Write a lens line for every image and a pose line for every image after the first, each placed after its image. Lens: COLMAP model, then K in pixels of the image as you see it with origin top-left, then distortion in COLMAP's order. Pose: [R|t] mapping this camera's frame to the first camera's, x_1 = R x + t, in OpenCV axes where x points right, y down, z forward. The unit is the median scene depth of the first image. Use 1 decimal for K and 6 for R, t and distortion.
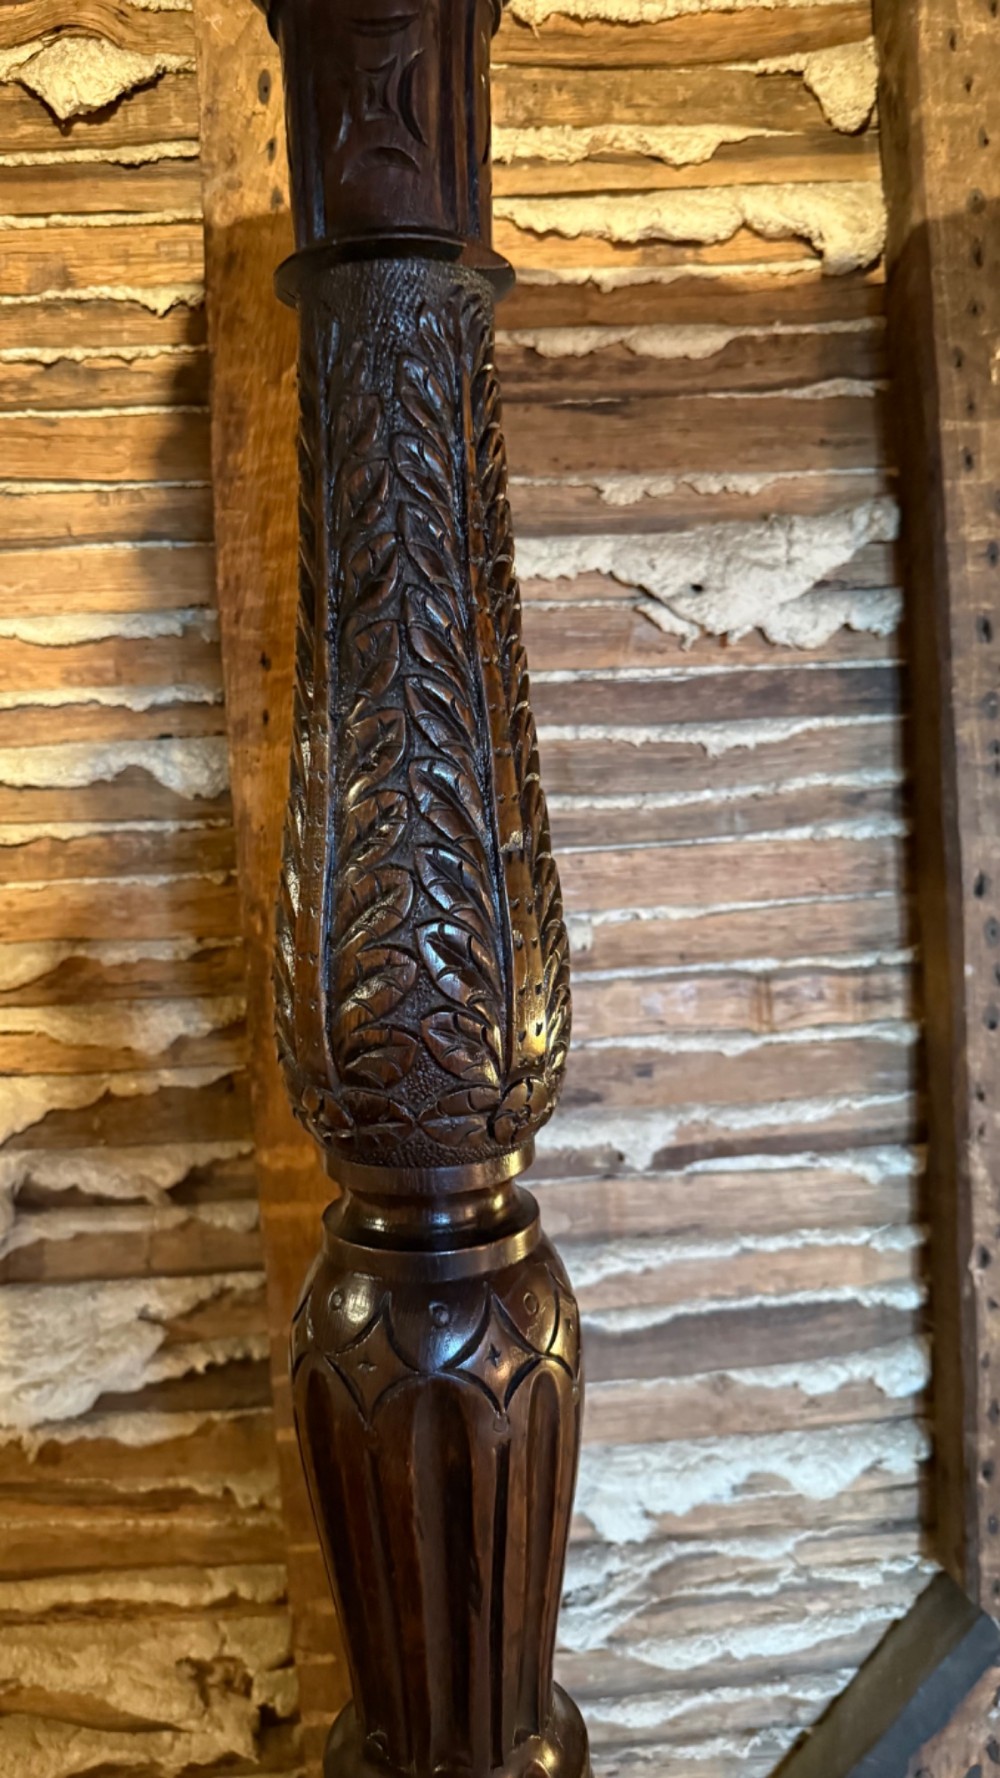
lens RADIAL K [[1374.5, 0, 500.0], [0, 1374.5, 889.0], [0, 0, 1]] dist [-0.070277, 0.061597]
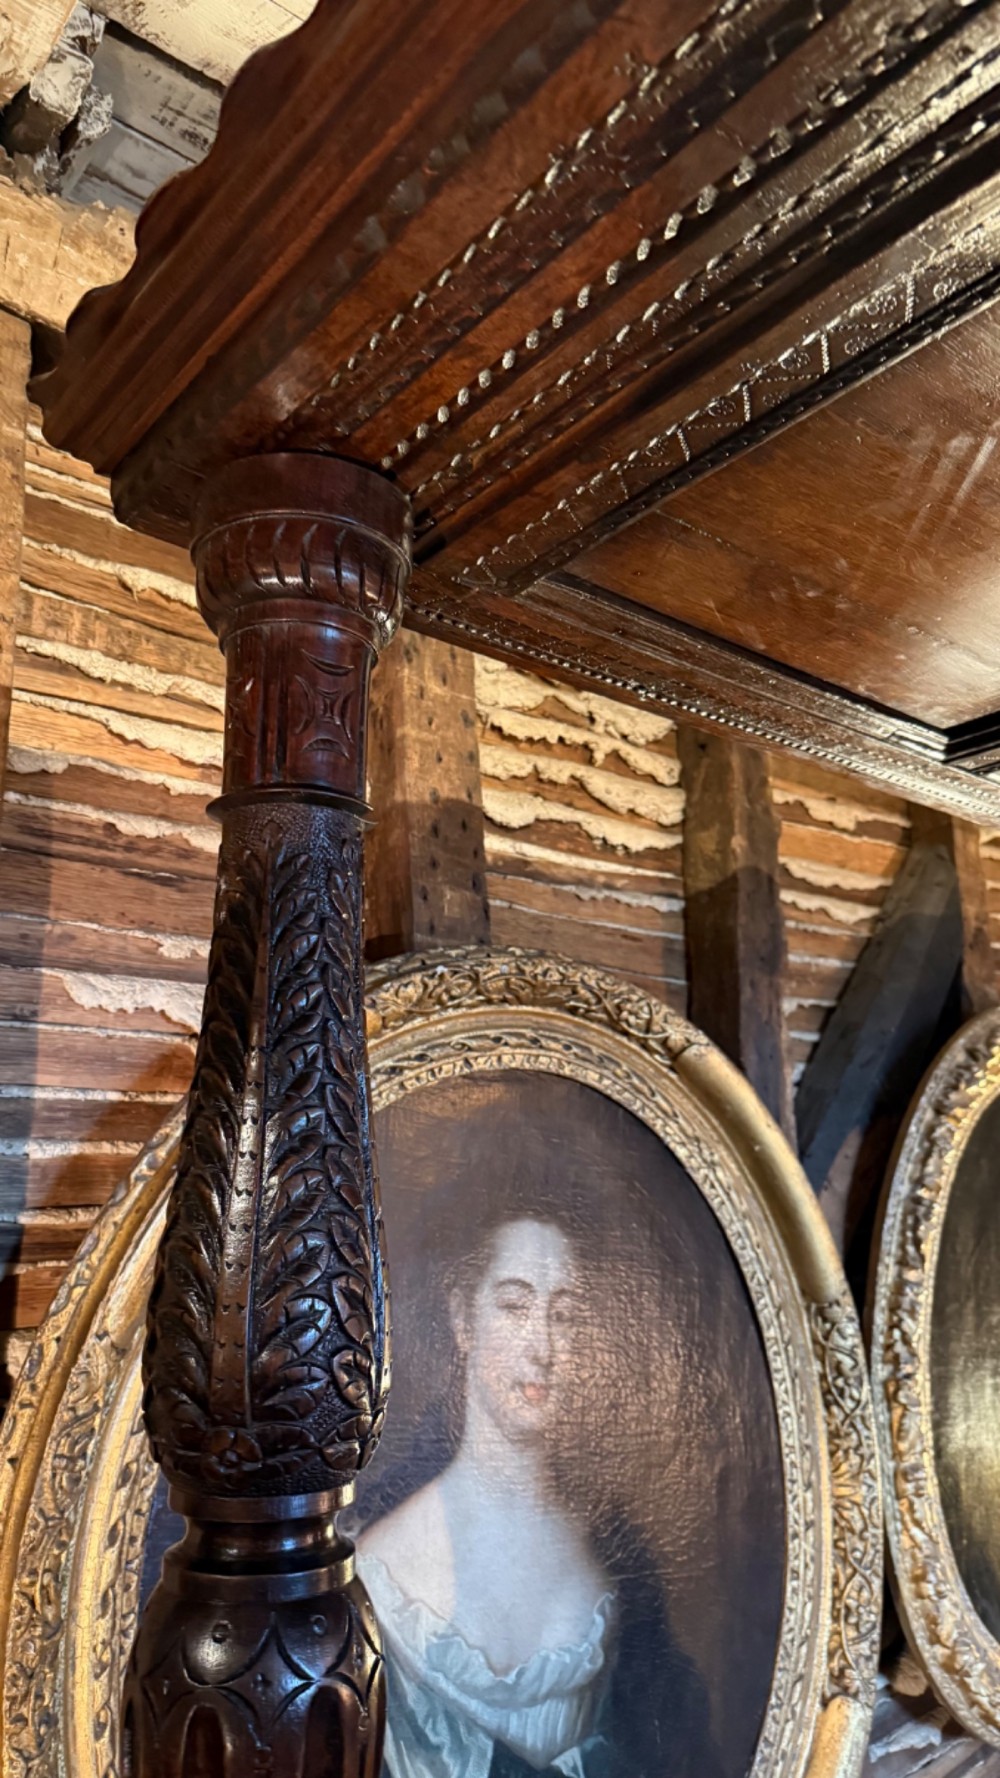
lens RADIAL K [[1209.8, 0, 504.5], [0, 1209.8, 897.6], [0, 0, 1]] dist [0.092427, -0.103084]
pose [[0.816811, 0.176226, 0.549331, -0.281498], [0.014272, 0.945739, -0.324614, 0.028810], [-0.576729, 0.272988, 0.769974, -0.036540]]
